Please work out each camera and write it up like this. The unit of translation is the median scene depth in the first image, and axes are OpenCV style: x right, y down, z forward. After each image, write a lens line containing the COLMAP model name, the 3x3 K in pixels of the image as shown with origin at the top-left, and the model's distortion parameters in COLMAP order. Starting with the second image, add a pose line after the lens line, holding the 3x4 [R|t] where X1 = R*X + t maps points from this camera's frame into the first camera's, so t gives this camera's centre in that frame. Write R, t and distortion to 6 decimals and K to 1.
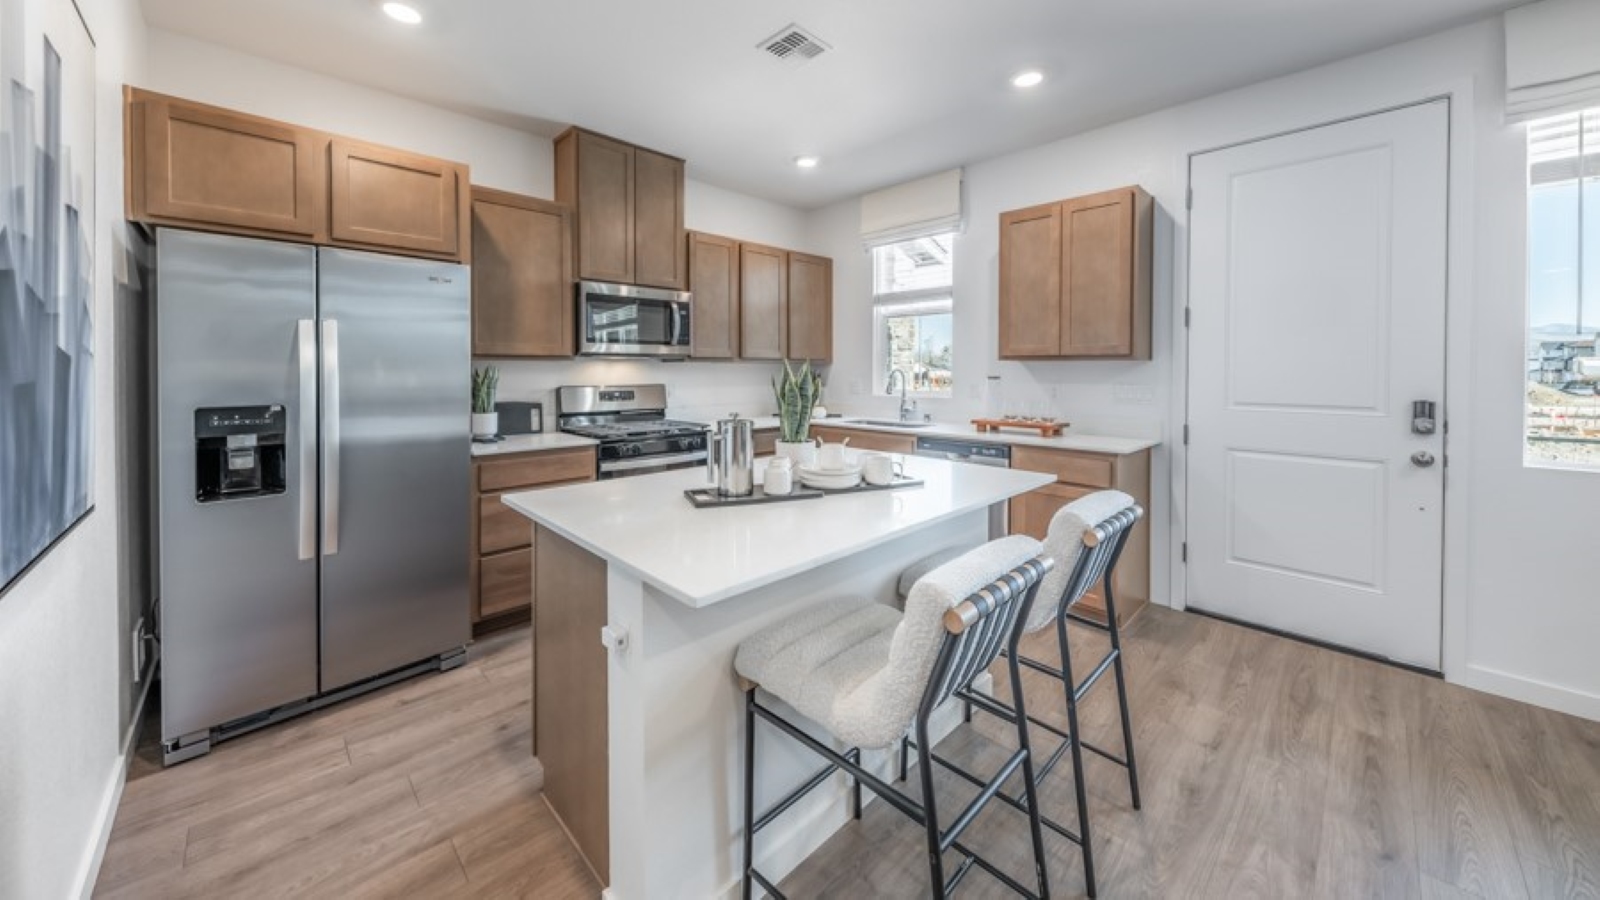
lens RADIAL K [[569.1, 0, 800.6], [0, 569.1, 372.3], [0, 0, 1]] dist [0.000746, 0.000265]
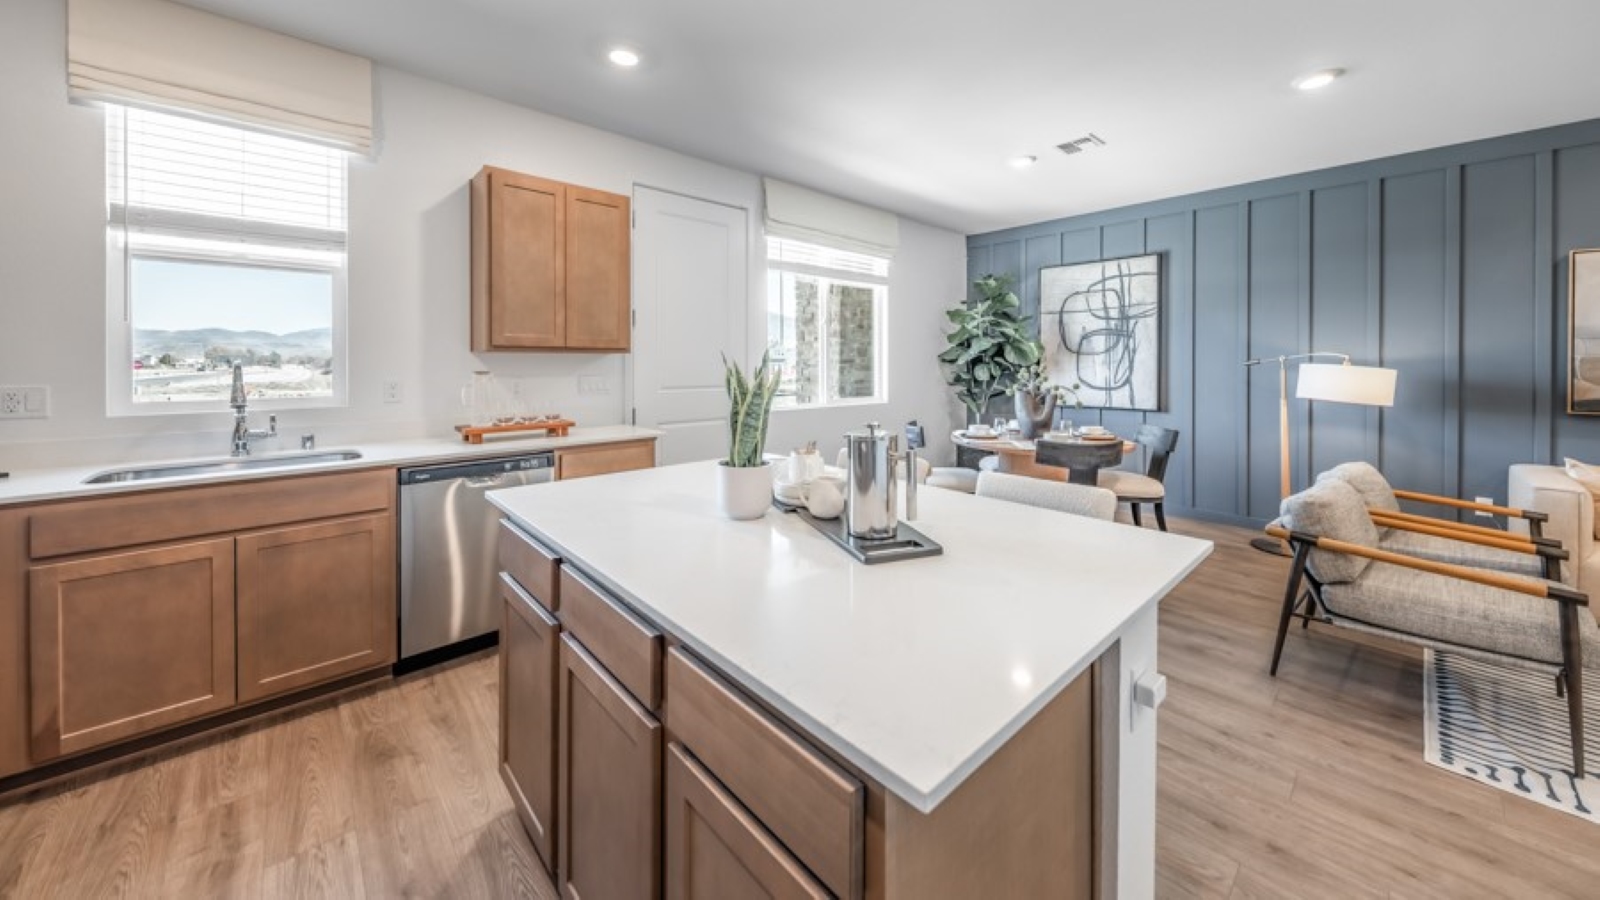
lens RADIAL K [[569.1, 0, 800.6], [0, 569.1, 372.3], [0, 0, 1]] dist [0.000746, 0.000265]
pose [[0.015655, -0.012840, 0.999795, -0.461840], [0.006236, 0.999899, 0.012744, 0.001783], [-0.999858, 0.006035, 0.015733, 0.580975]]
